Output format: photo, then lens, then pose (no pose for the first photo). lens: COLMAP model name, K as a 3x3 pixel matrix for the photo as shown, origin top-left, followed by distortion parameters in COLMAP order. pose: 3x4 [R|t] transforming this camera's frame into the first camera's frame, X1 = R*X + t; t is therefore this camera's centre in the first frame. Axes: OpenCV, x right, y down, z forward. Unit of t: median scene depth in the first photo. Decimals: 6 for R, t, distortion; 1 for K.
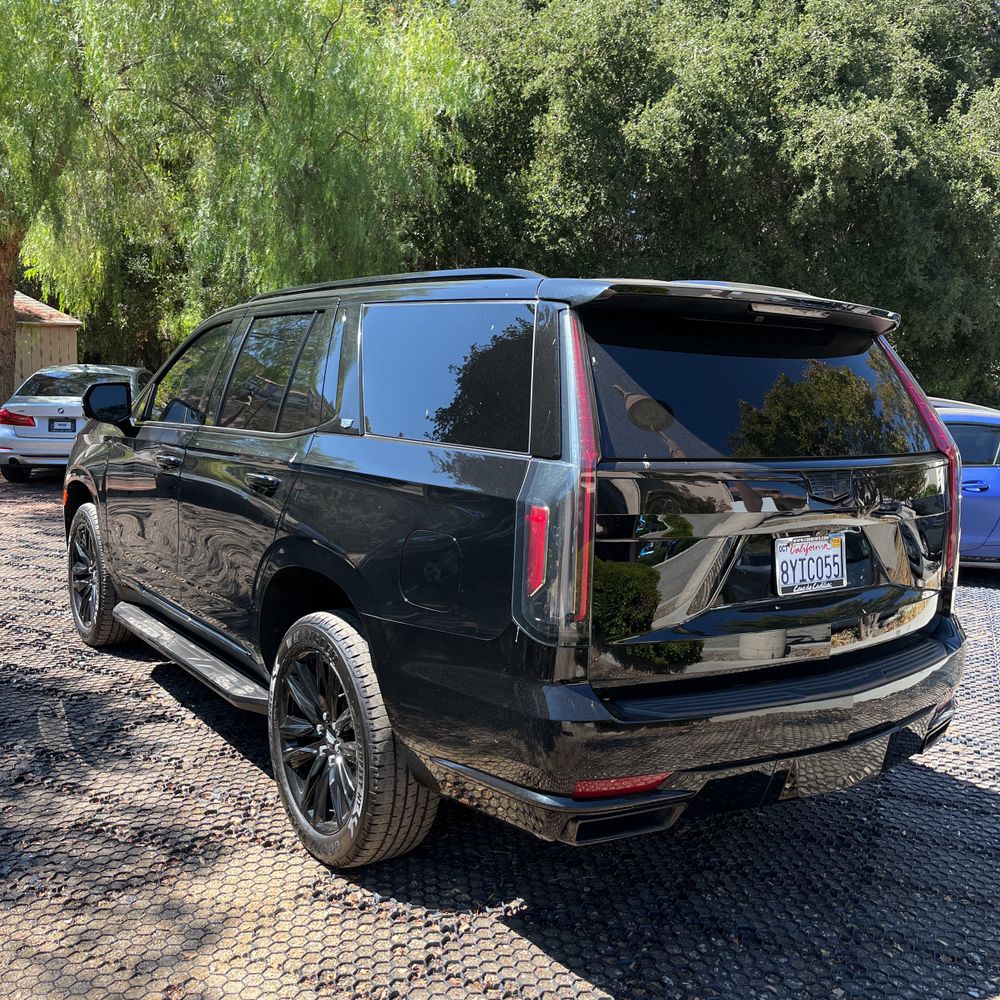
lens RADIAL K [[991.1, 0, 497.9], [0, 991.1, 482.0], [0, 0, 1]] dist [0.021236, 0.018102]
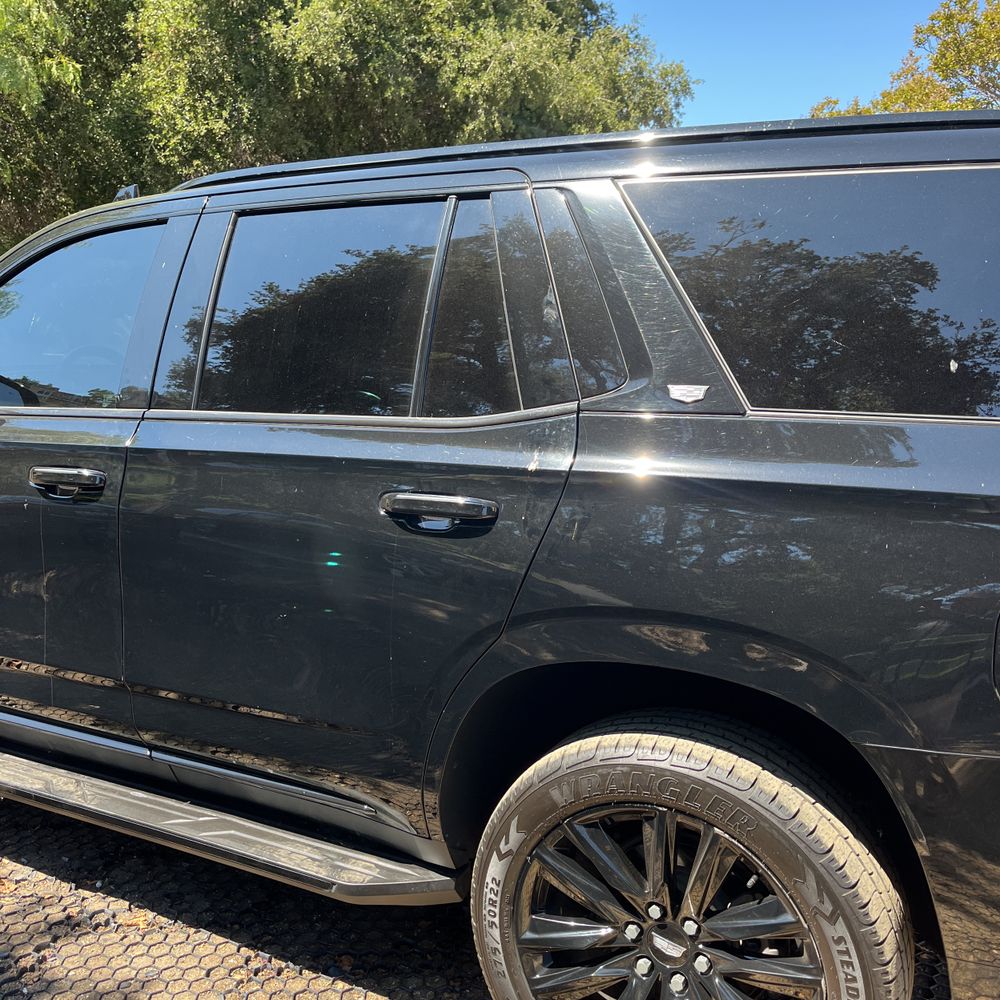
lens RADIAL K [[1018.8, 0, 500.0], [0, 1018.8, 500.0], [0, 0, 1]] dist [-0.000074, -0.002580]
pose [[0.898360, -0.091448, 0.429636, -0.105963], [0.065108, 0.995007, 0.075646, -0.010505], [-0.434408, -0.039985, 0.899828, 0.114864]]
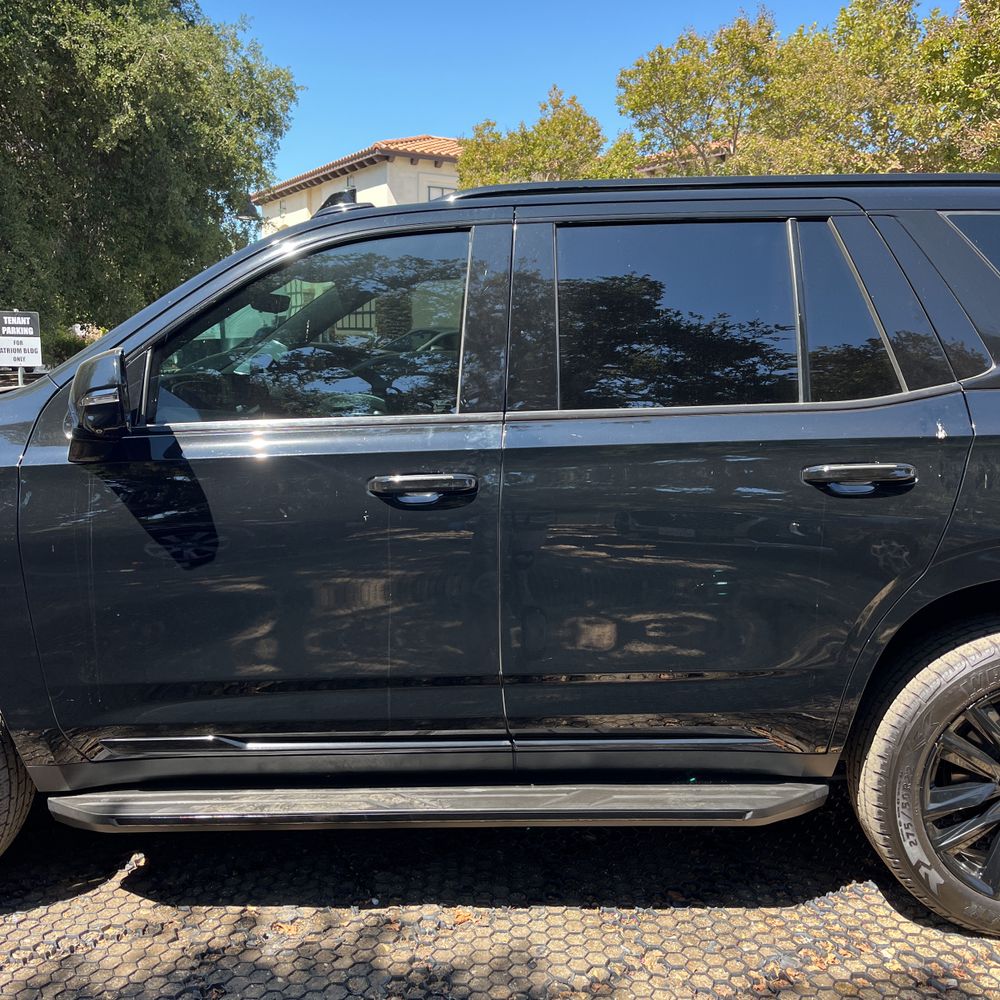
lens RADIAL K [[1009.7, 0, 500.0], [0, 1009.7, 500.0], [0, 0, 1]] dist [0.002168, -0.028658]
pose [[0.619356, -0.164268, 0.767733, -0.216057], [0.116417, 0.986272, 0.117110, -0.021515], [-0.776431, 0.016845, 0.629977, 0.181202]]
